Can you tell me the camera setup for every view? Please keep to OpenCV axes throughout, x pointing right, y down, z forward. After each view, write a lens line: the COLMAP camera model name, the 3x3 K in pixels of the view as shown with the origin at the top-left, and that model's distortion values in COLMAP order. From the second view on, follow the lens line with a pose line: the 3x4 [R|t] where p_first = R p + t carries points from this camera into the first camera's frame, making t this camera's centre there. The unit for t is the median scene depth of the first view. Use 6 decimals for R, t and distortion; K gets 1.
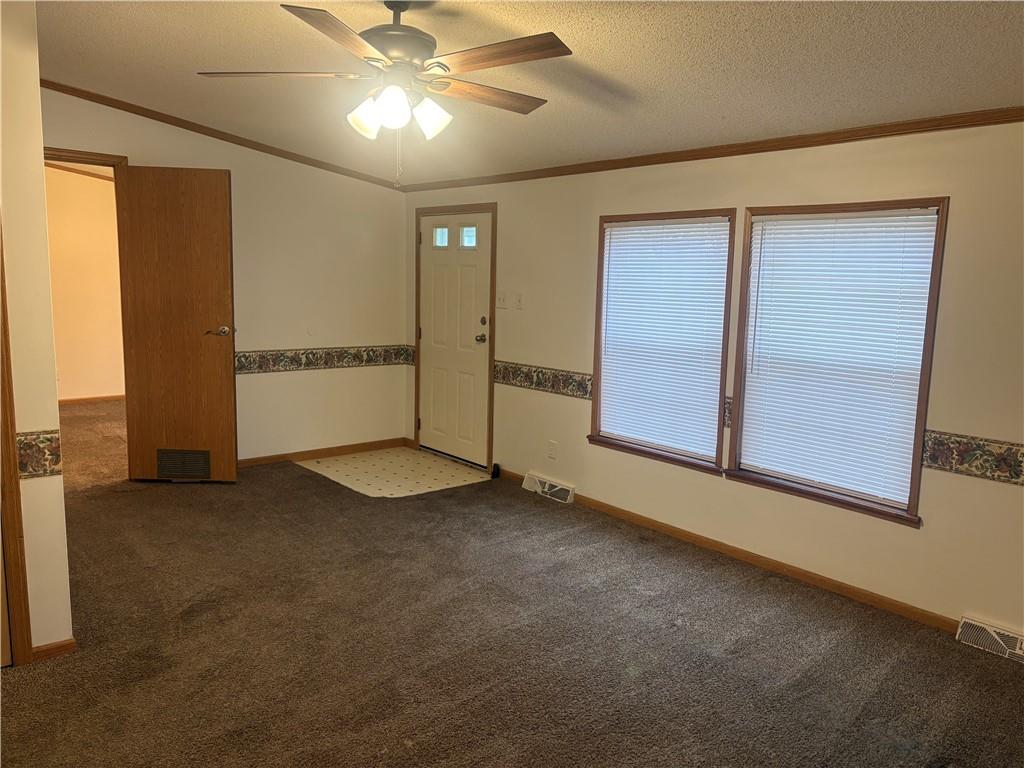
lens RADIAL K [[773.6, 0, 512.0], [0, 773.6, 384.0], [0, 0, 1]] dist [-0.002478, -0.004097]
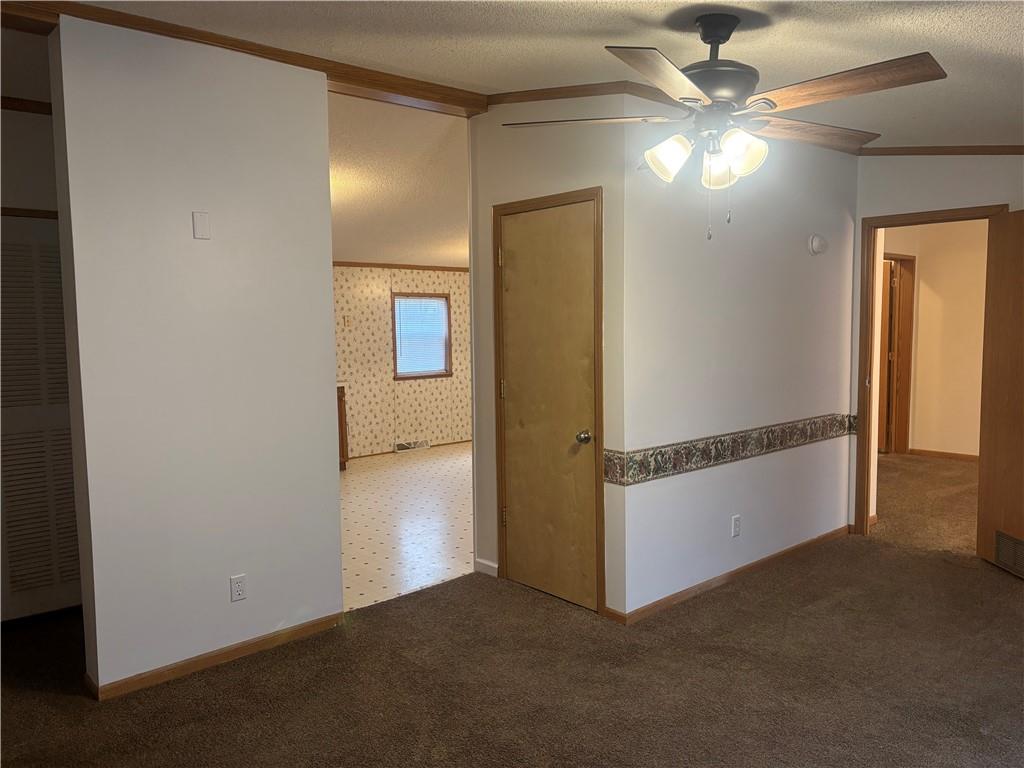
lens RADIAL K [[773.6, 0, 512.0], [0, 773.6, 384.0], [0, 0, 1]] dist [-0.002478, -0.004097]
pose [[0.007636, 0.059833, -0.998179, 0.647089], [-0.127984, 0.990057, 0.058367, -0.096882], [0.991747, 0.127305, 0.015218, 0.676770]]
